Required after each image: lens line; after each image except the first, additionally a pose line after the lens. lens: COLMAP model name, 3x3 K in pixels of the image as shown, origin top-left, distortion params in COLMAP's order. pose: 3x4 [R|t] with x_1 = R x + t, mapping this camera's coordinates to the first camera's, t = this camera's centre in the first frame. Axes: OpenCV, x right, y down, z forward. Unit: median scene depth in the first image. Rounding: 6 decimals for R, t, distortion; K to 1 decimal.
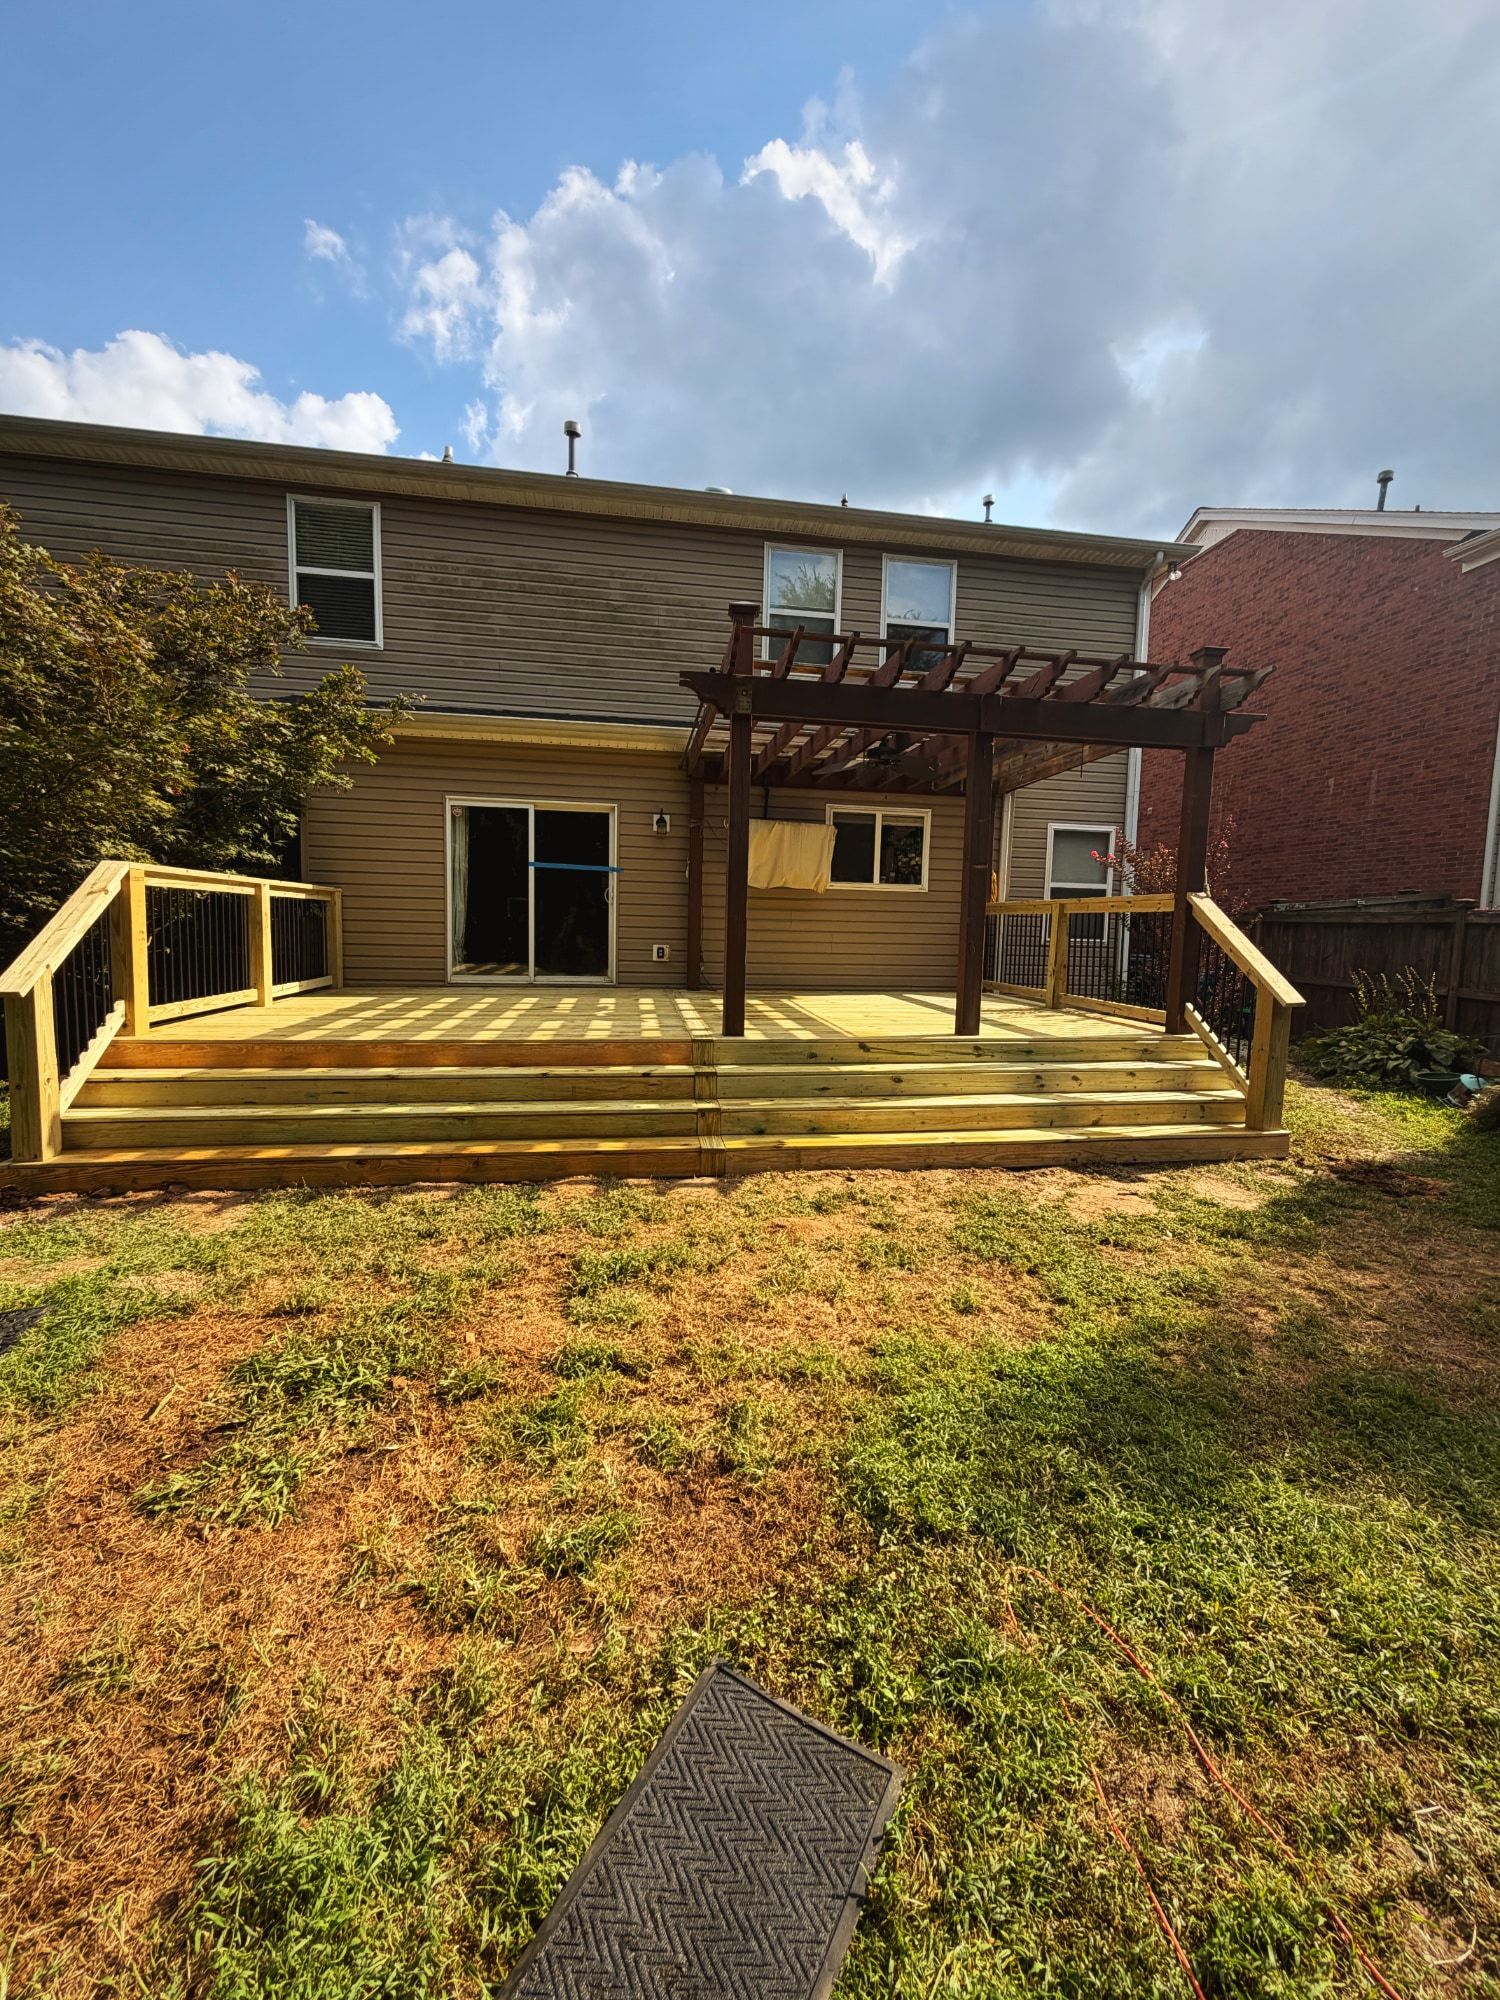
lens RADIAL K [[796.0, 0, 750.0], [0, 796.0, 993.4], [0, 0, 1]] dist [-0.001951, 0.000010]
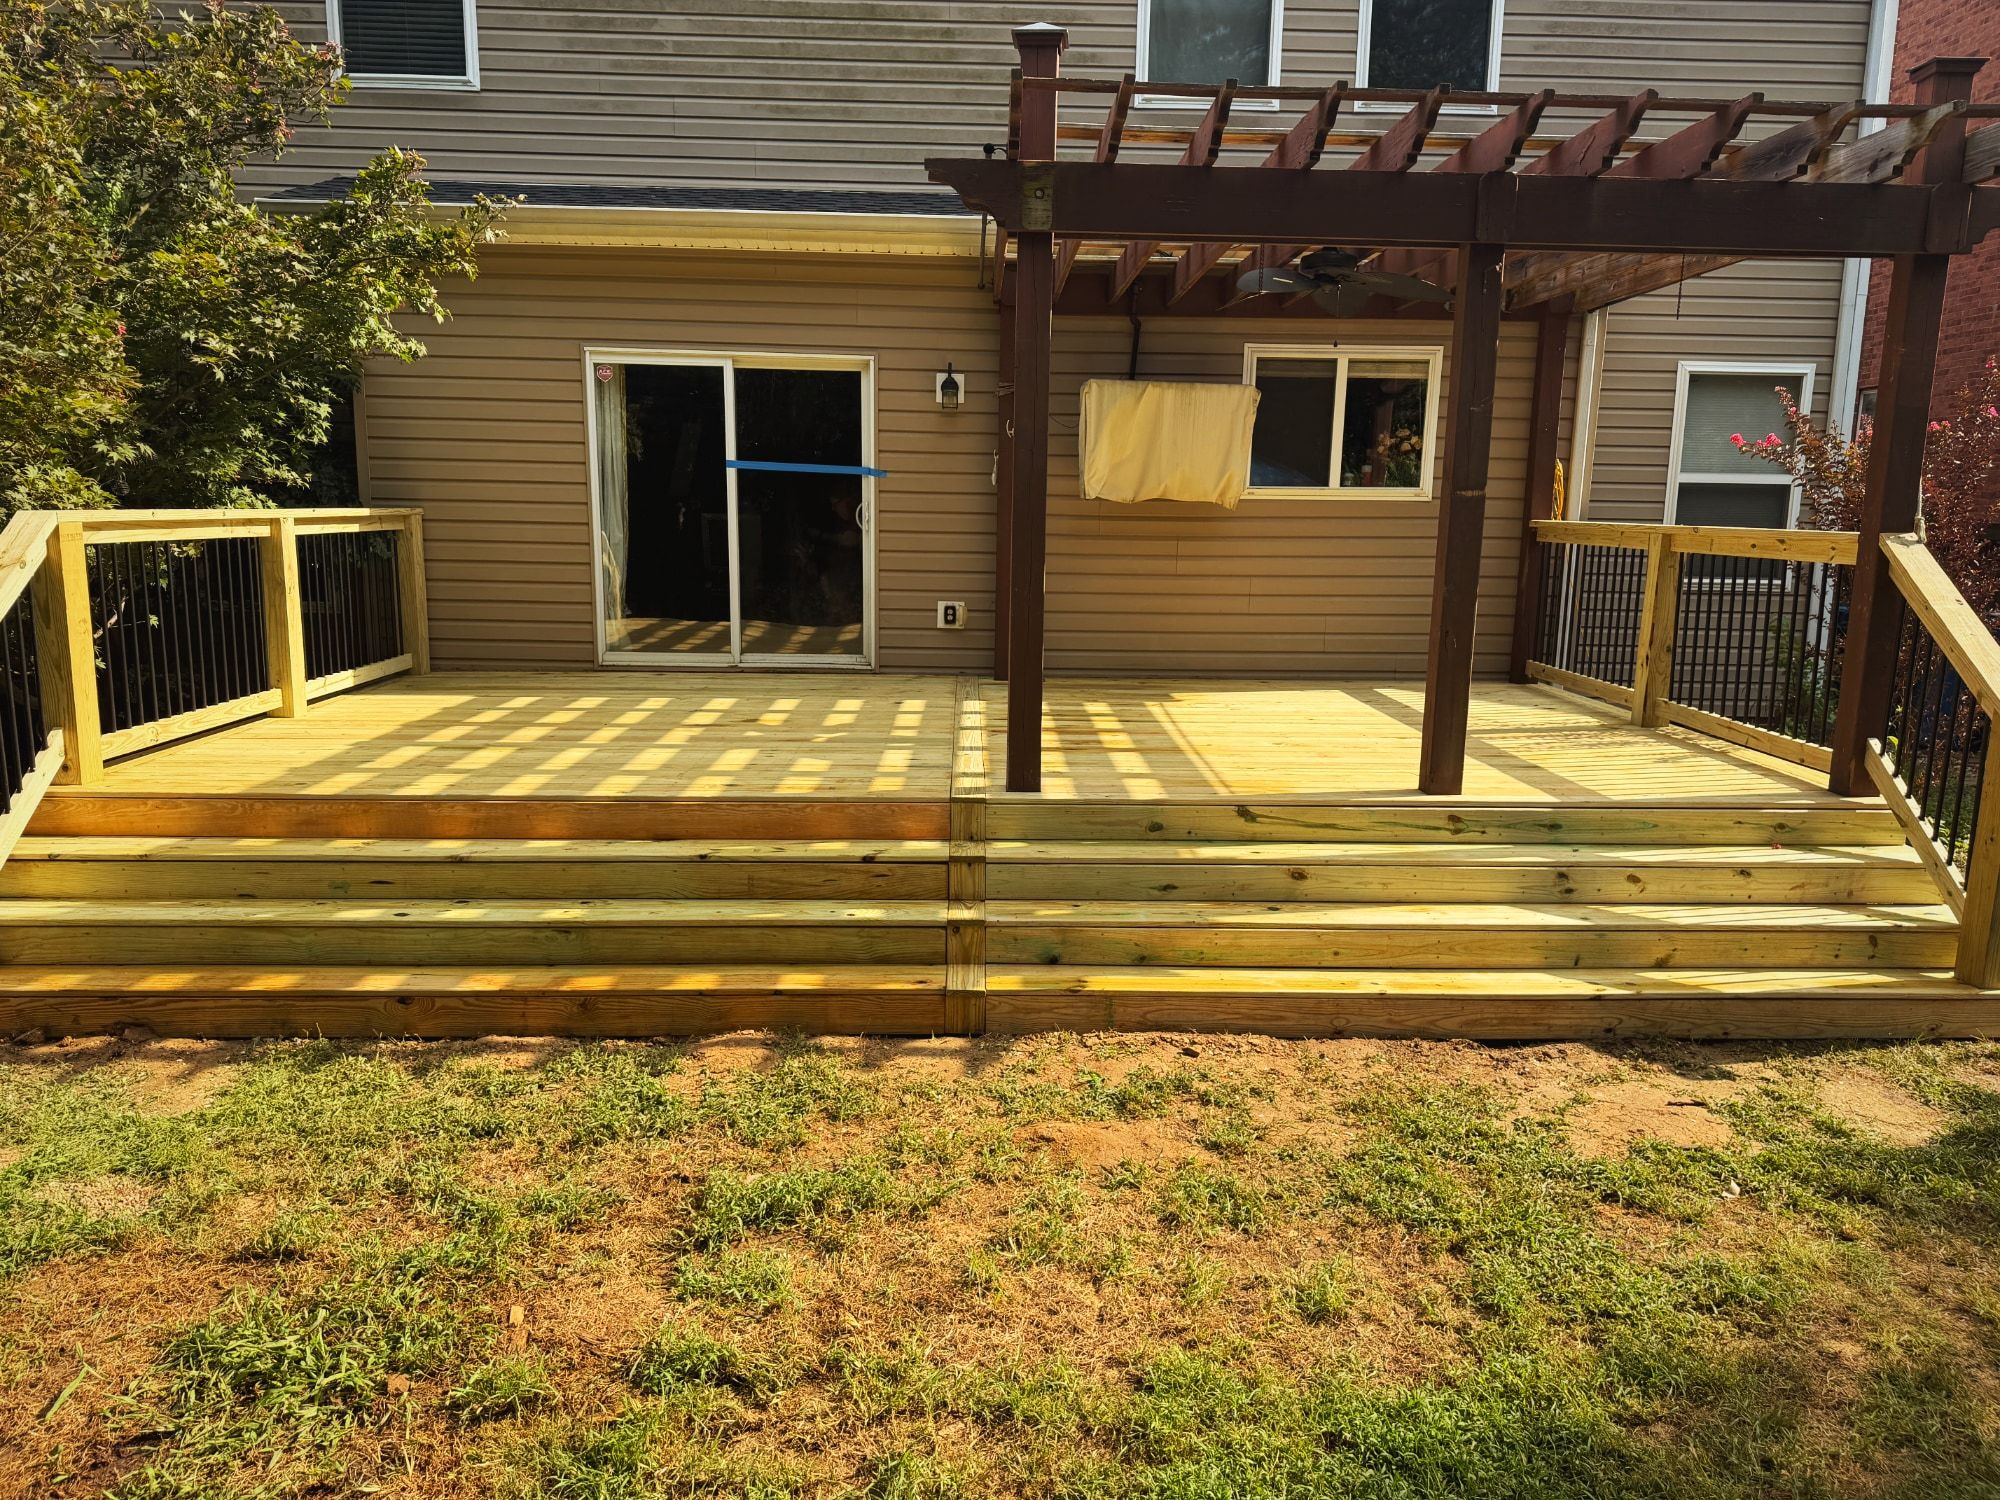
lens RADIAL K [[1396.9, 0, 1003.1], [0, 1396.9, 744.3], [0, 0, 1]] dist [0.051601, -0.057718]
pose [[0.991610, 0.014267, -0.128480, 0.106894], [-0.003451, 0.996459, 0.084015, -0.074753], [0.129223, -0.082867, 0.988147, -0.025943]]
